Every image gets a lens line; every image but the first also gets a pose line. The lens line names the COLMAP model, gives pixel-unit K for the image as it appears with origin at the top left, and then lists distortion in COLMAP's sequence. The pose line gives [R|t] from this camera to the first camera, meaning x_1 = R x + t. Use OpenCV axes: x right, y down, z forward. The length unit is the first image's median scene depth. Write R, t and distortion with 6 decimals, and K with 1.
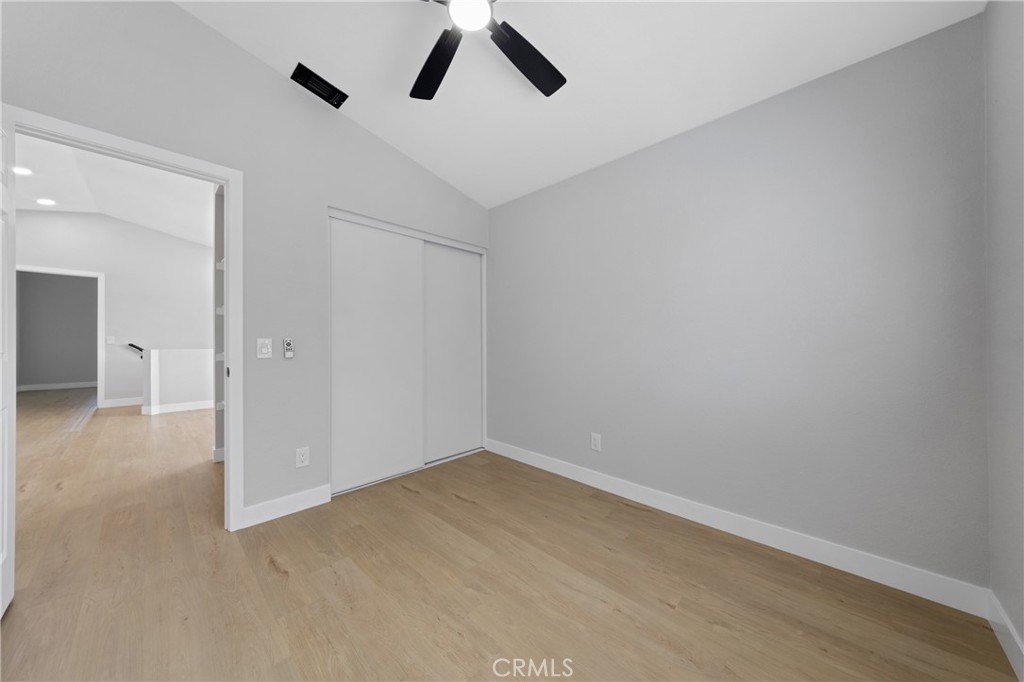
lens RADIAL K [[334.9, 0, 508.4], [0, 334.9, 341.6], [0, 0, 1]] dist [0.016287, -0.003423]
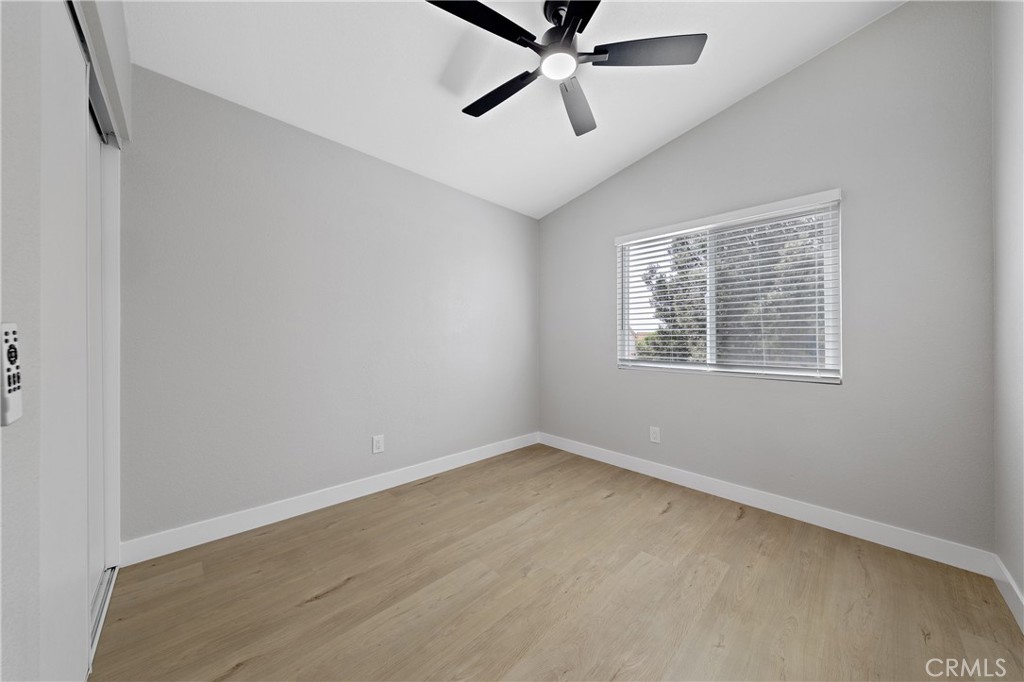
lens RADIAL K [[334.9, 0, 508.4], [0, 334.9, 341.6], [0, 0, 1]] dist [0.016287, -0.003423]
pose [[0.067397, -0.007138, 0.997701, -0.998554], [-0.004959, 0.999960, 0.007490, -0.001503], [-0.997714, -0.005452, 0.067359, 0.852966]]
